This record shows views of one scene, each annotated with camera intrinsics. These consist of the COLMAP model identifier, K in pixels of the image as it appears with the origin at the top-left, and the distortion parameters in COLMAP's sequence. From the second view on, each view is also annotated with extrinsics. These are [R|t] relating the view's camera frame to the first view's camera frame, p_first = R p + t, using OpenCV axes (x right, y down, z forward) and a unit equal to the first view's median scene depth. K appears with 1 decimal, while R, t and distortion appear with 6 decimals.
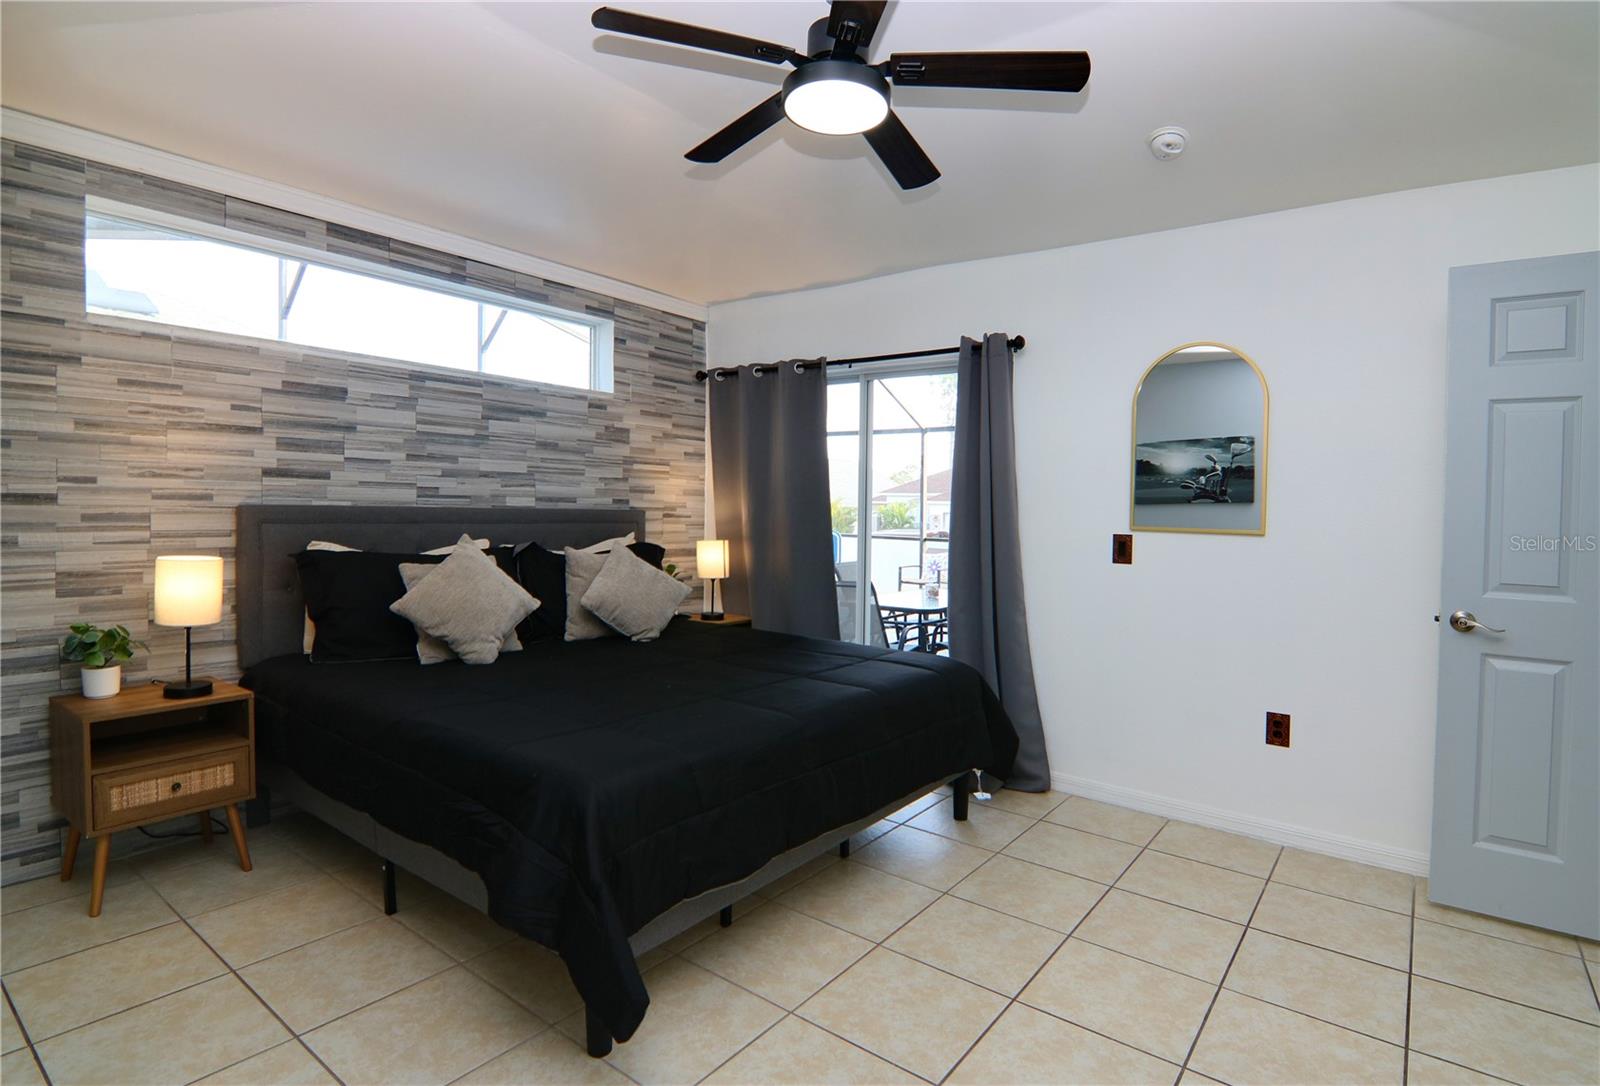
lens RADIAL K [[843.6, 0, 797.9], [0, 843.6, 544.8], [0, 0, 1]] dist [-0.019726, -0.004932]
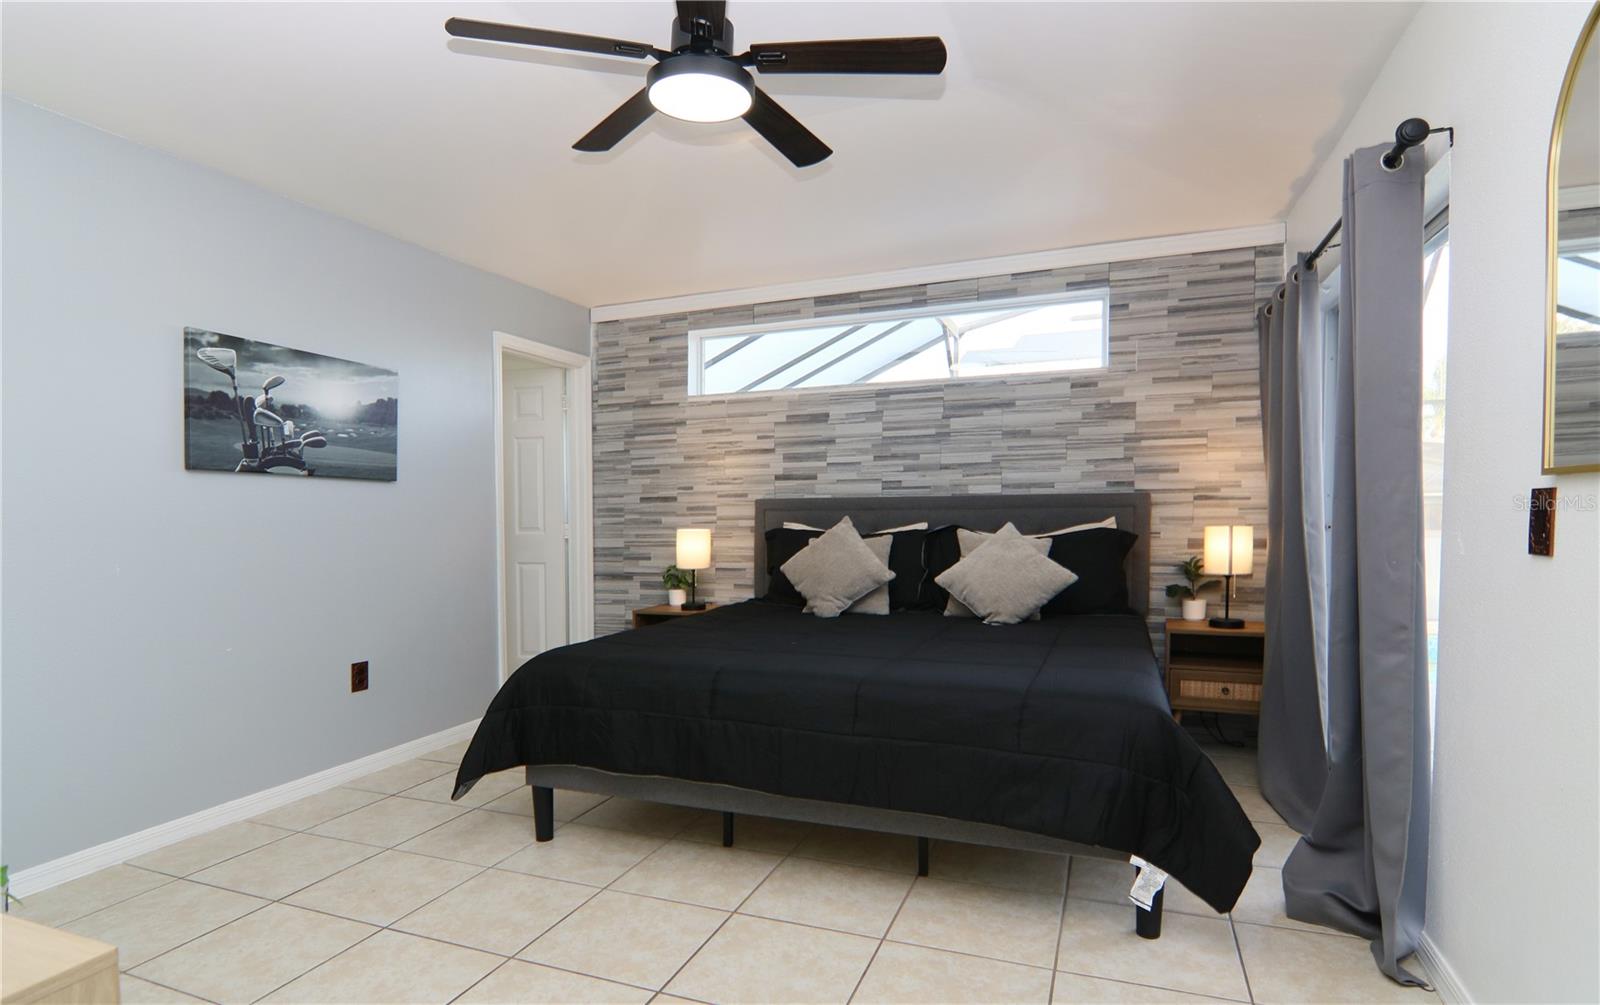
lens RADIAL K [[816.8, 0, 778.8], [0, 816.8, 552.9], [0, 0, 1]] dist [-0.000289, -0.003678]
pose [[0.272992, 0.021192, -0.961783, 0.658009], [-0.024081, 0.999595, 0.015190, 0.022723], [0.961715, 0.019014, 0.273392, 0.497225]]
